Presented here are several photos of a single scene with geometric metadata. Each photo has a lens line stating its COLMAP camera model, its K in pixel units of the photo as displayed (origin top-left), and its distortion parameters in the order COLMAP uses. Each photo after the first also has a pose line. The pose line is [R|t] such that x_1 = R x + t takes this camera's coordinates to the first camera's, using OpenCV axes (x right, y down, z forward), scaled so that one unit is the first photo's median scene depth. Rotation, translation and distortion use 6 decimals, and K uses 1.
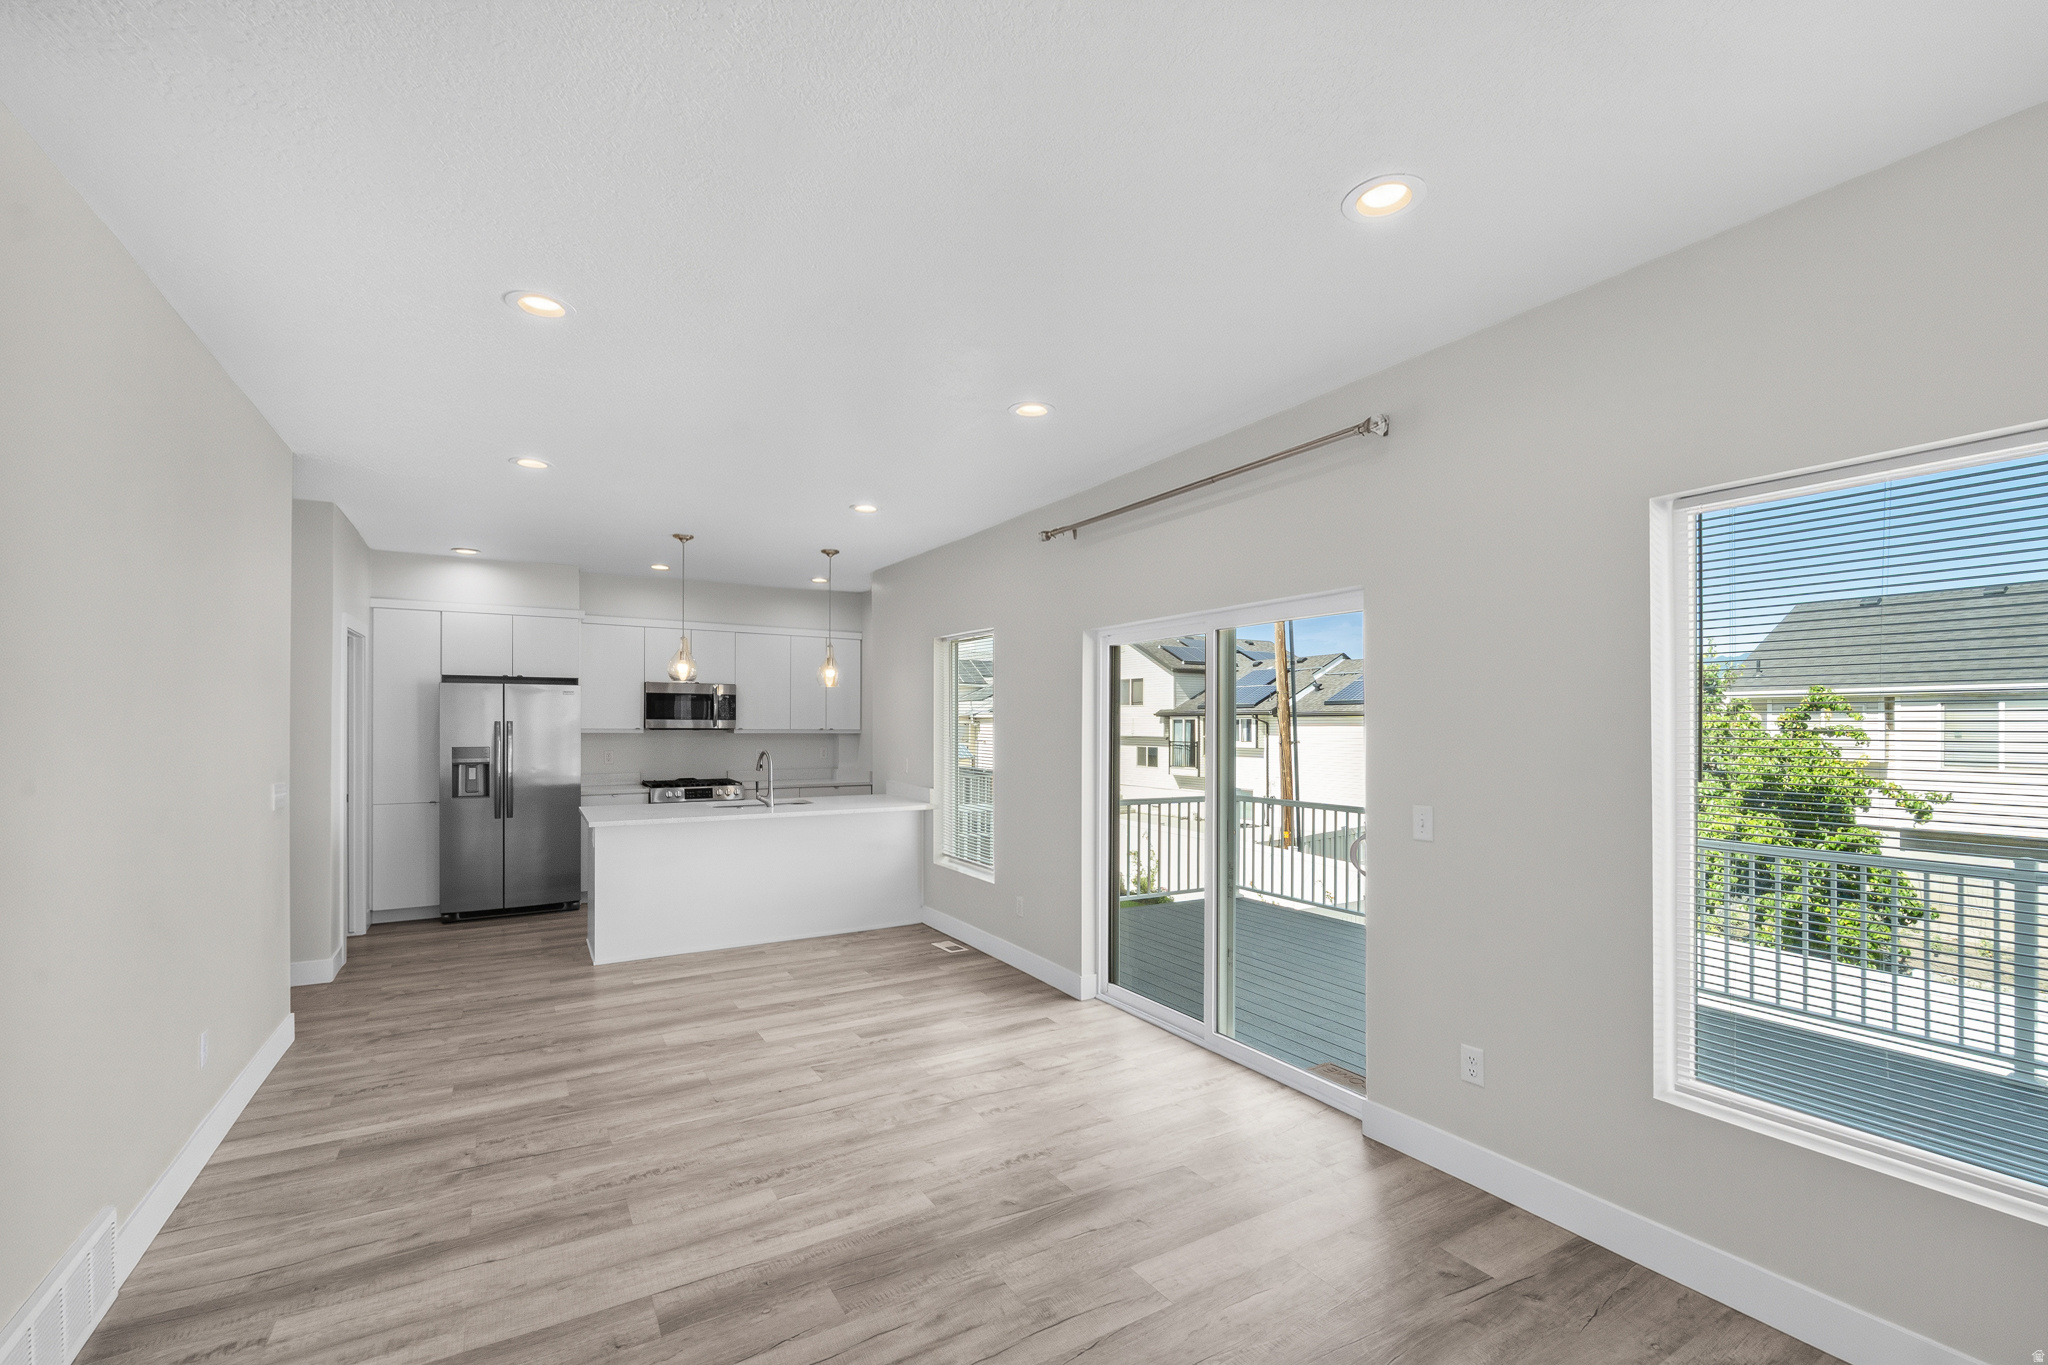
lens RADIAL K [[868.6, 0, 1021.5], [0, 868.6, 718.0], [0, 0, 1]] dist [0.002348, -0.000269]
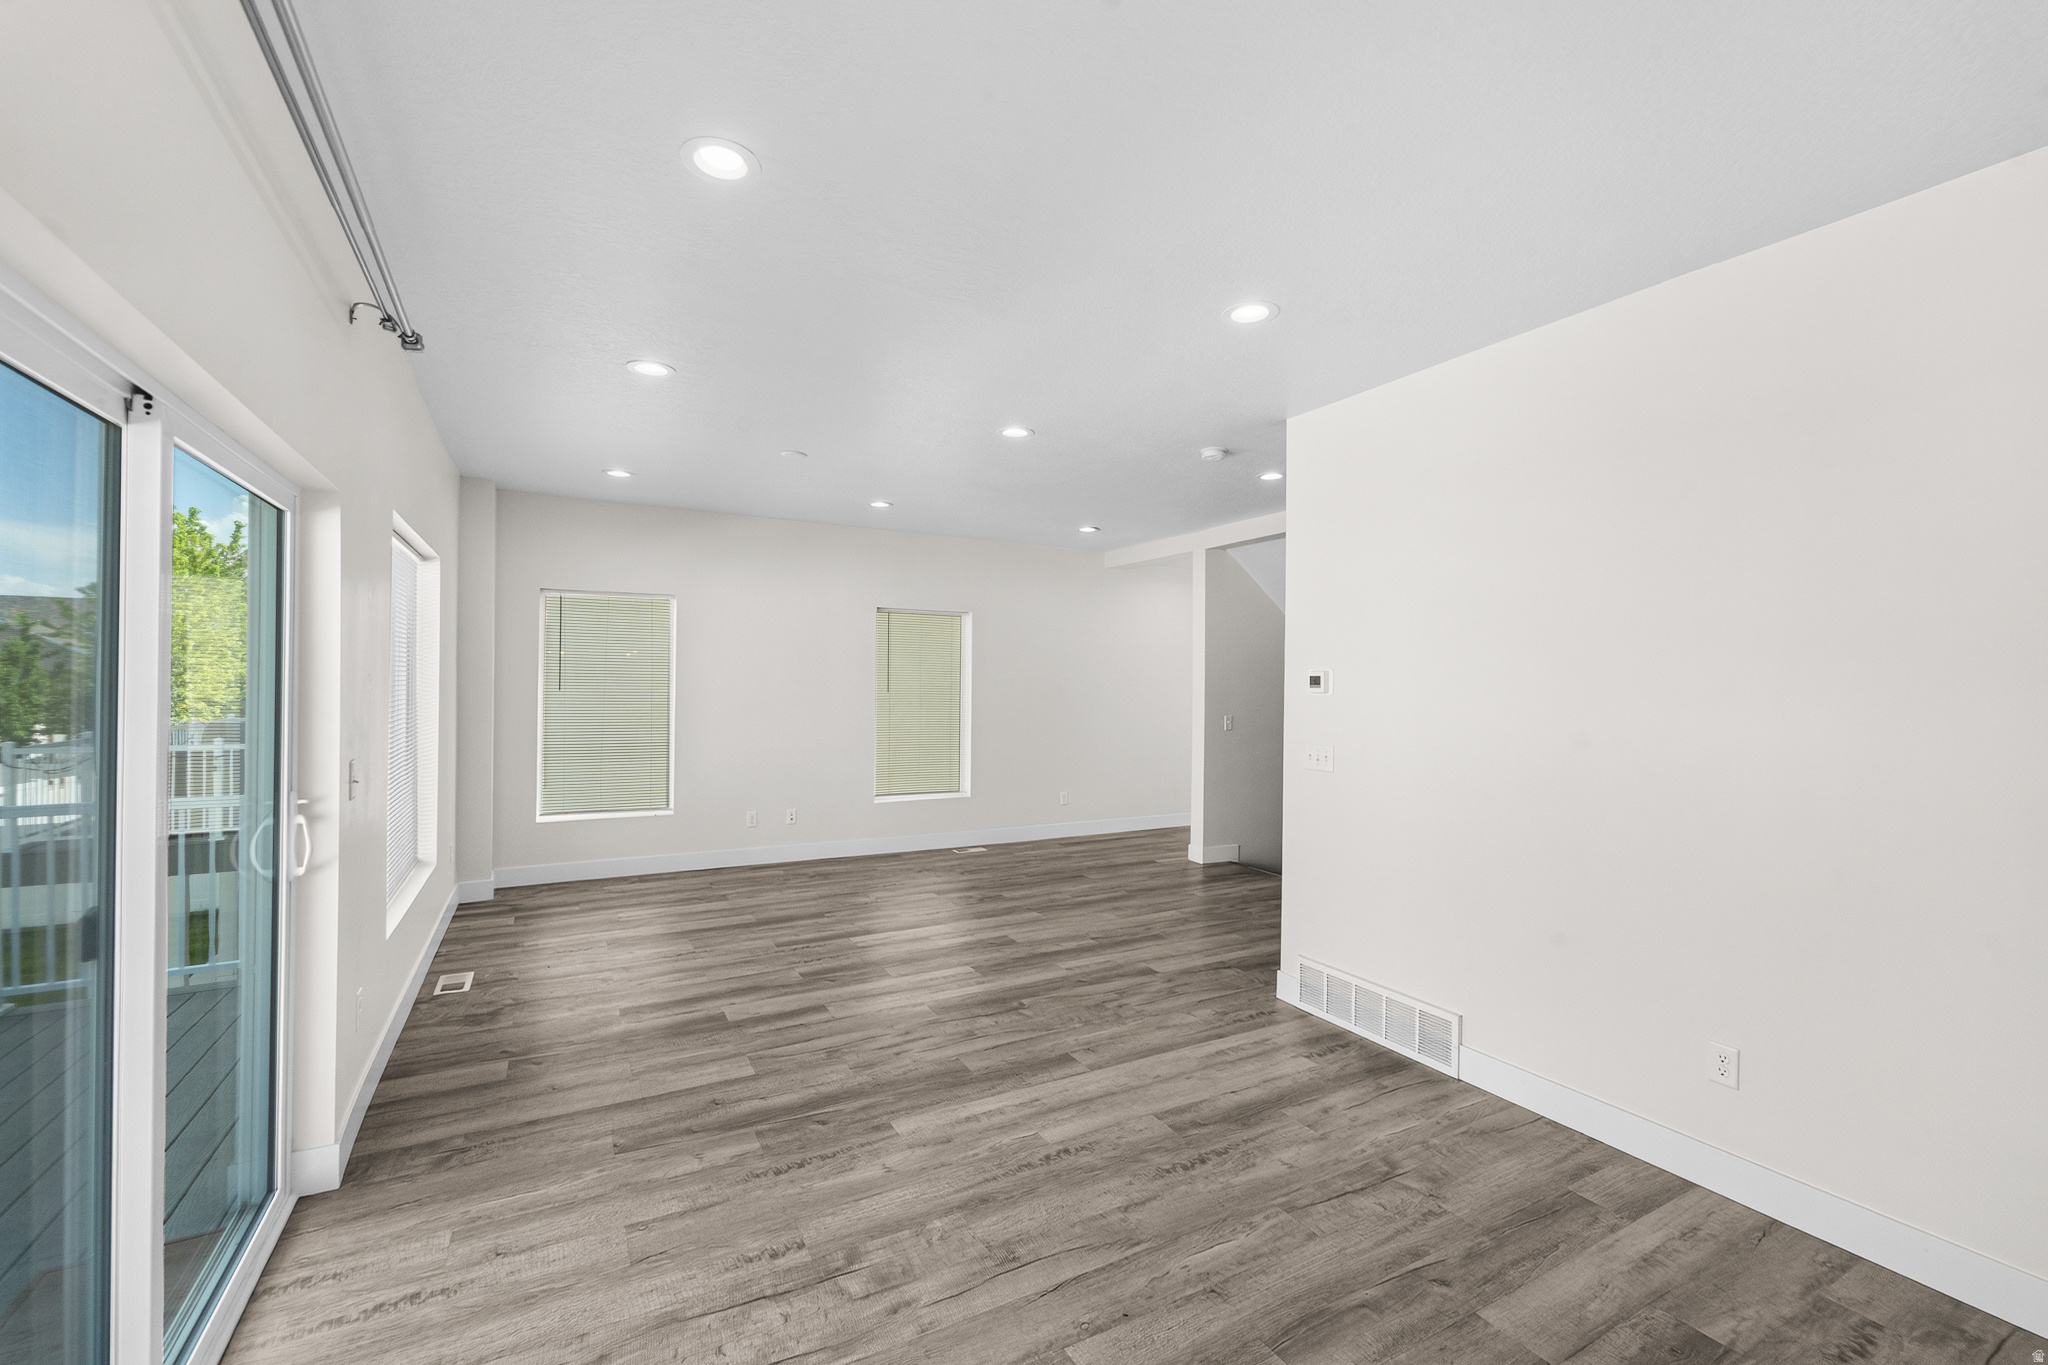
lens RADIAL K [[851.1, 0, 1017.1], [0, 851.1, 682.7], [0, 0, 1]] dist [0.001217, -0.001330]
pose [[-0.999245, -0.014253, 0.036136, -0.134988], [-0.014536, 0.999866, -0.007572, 0.008764], [-0.036023, -0.008092, -0.999318, 0.962642]]
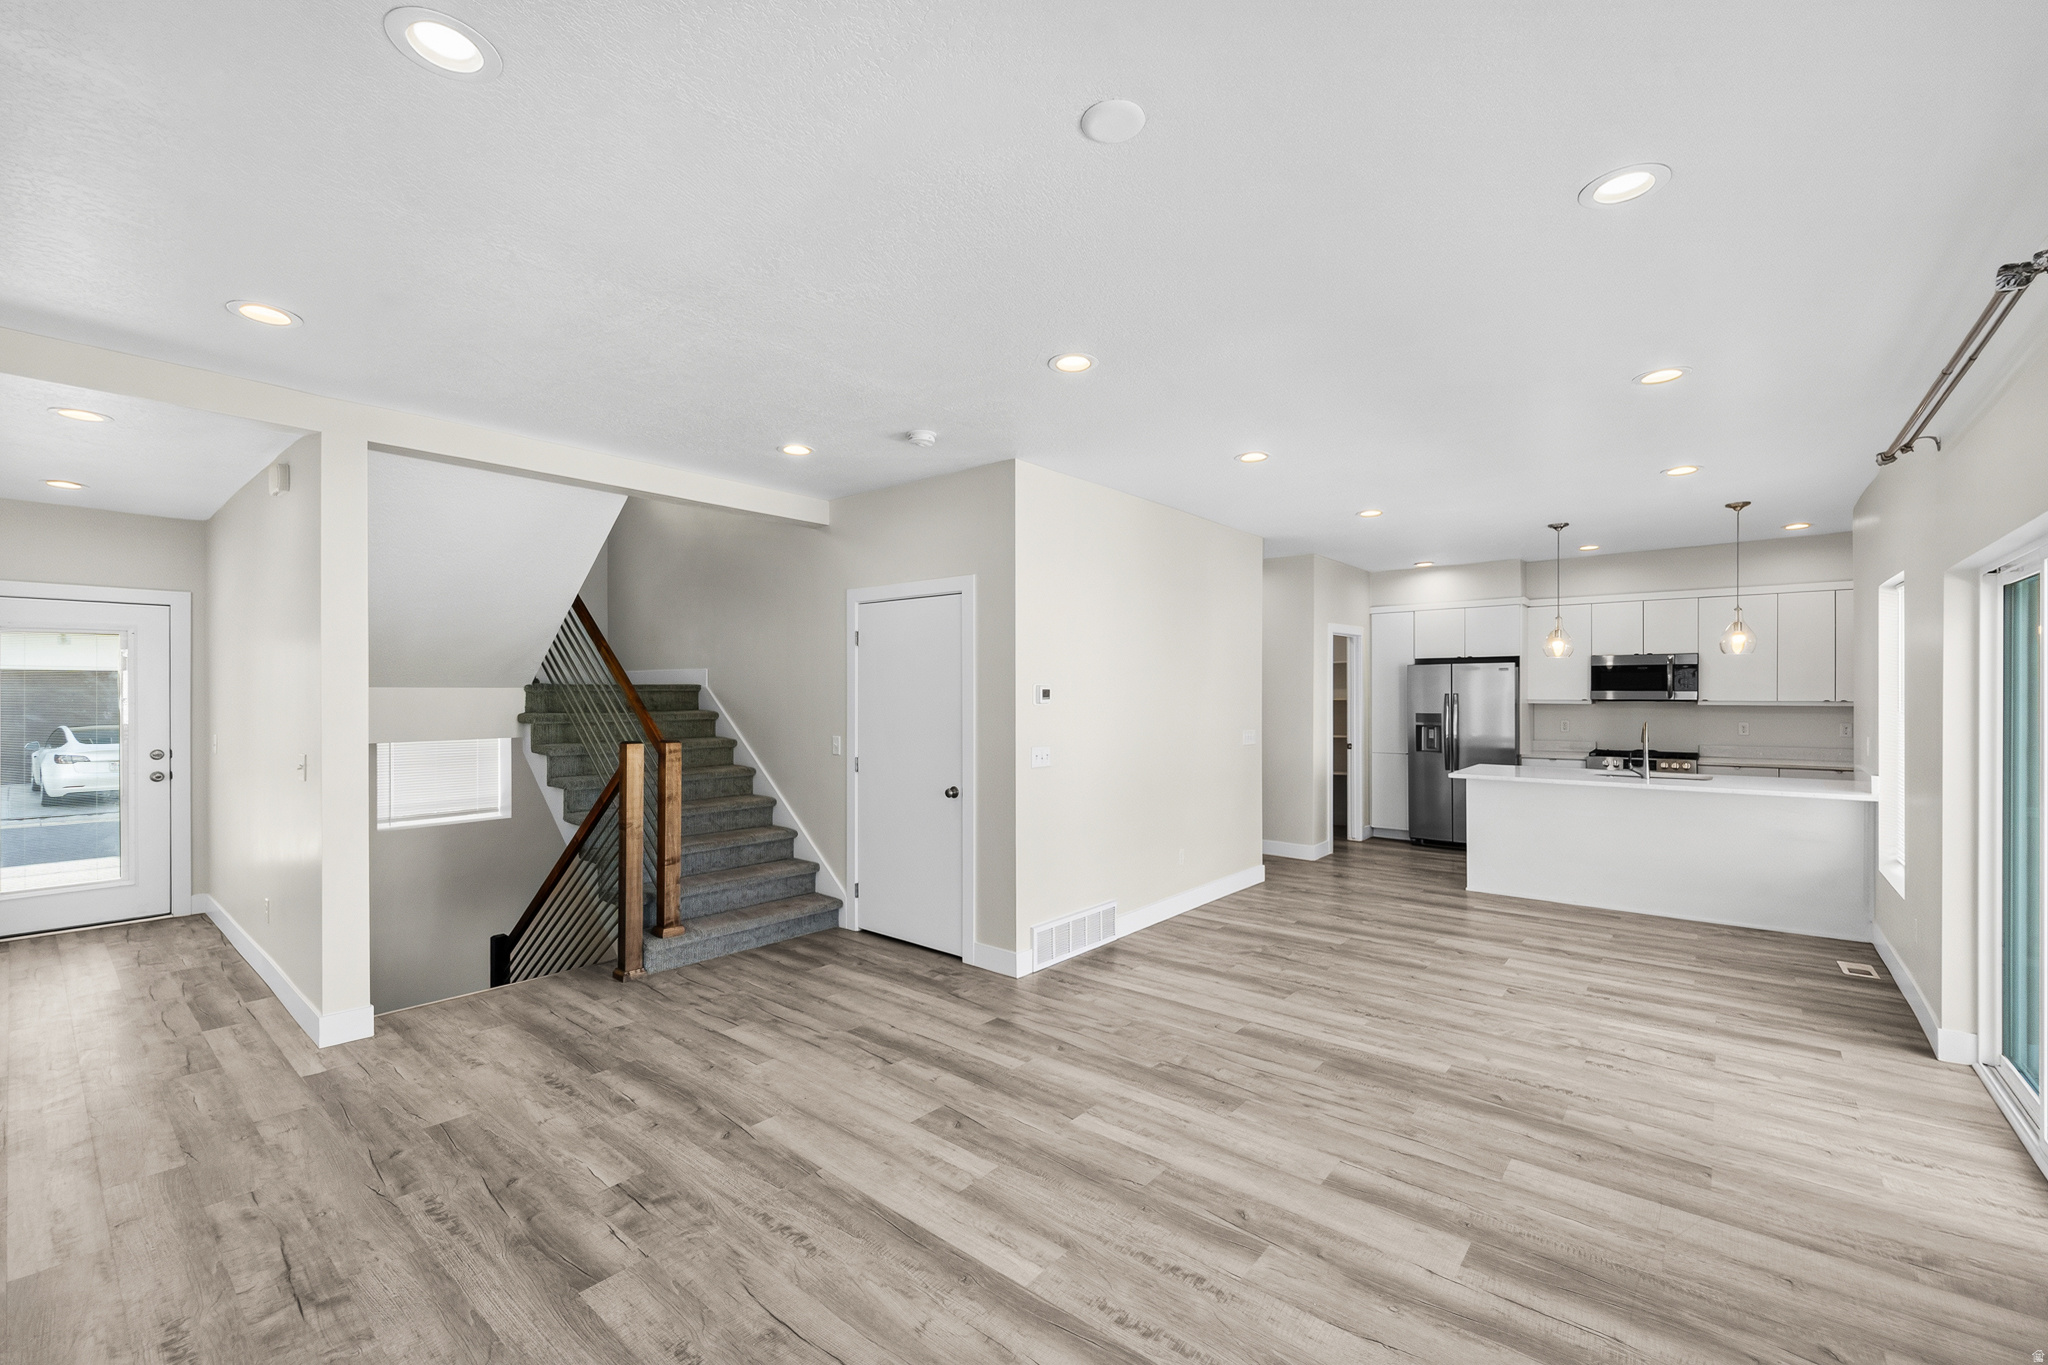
lens RADIAL K [[851.1, 0, 1017.1], [0, 851.1, 682.7], [0, 0, 1]] dist [0.001217, -0.001330]
pose [[0.329927, -0.013192, -0.943914, 0.414847], [0.007550, 0.999907, -0.011335, -0.002729], [0.943976, -0.003386, 0.329996, -0.005675]]
